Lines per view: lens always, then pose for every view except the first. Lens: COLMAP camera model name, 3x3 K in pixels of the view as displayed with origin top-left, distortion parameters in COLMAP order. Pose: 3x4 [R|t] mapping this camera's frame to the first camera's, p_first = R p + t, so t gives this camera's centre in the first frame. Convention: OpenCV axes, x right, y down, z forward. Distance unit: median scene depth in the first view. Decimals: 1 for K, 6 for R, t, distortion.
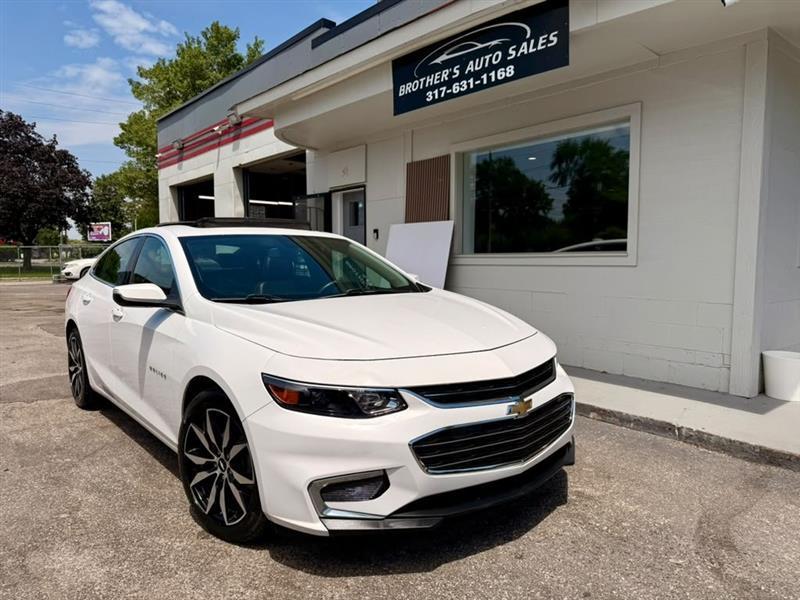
lens RADIAL K [[548.8, 0, 402.1], [0, 548.8, 305.7], [0, 0, 1]] dist [0.000387, -0.008564]
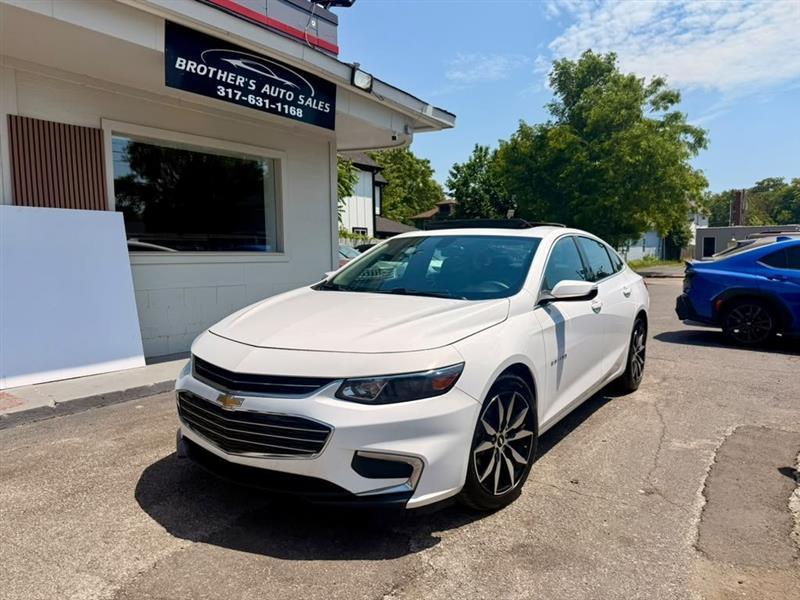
lens RADIAL K [[520.9, 0, 391.1], [0, 520.9, 307.1], [0, 0, 1]] dist [0.007755, -0.016835]
pose [[-0.180528, -0.106267, 0.977812, -1.037461], [0.085342, 0.988705, 0.123207, -0.095773], [-0.979860, 0.105691, -0.169420, 0.974955]]
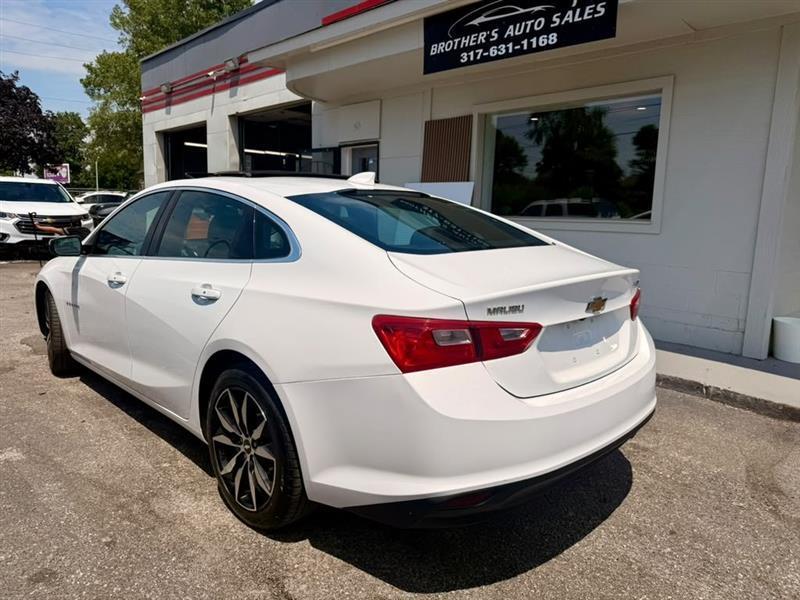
lens RADIAL K [[550.8, 0, 403.5], [0, 550.8, 296.7], [0, 0, 1]] dist [-0.006038, -0.001719]
pose [[0.997824, 0.020607, 0.062639, -0.124523], [-0.024840, 0.997405, 0.067572, -0.011030], [-0.061084, -0.068980, 0.995746, -0.029539]]
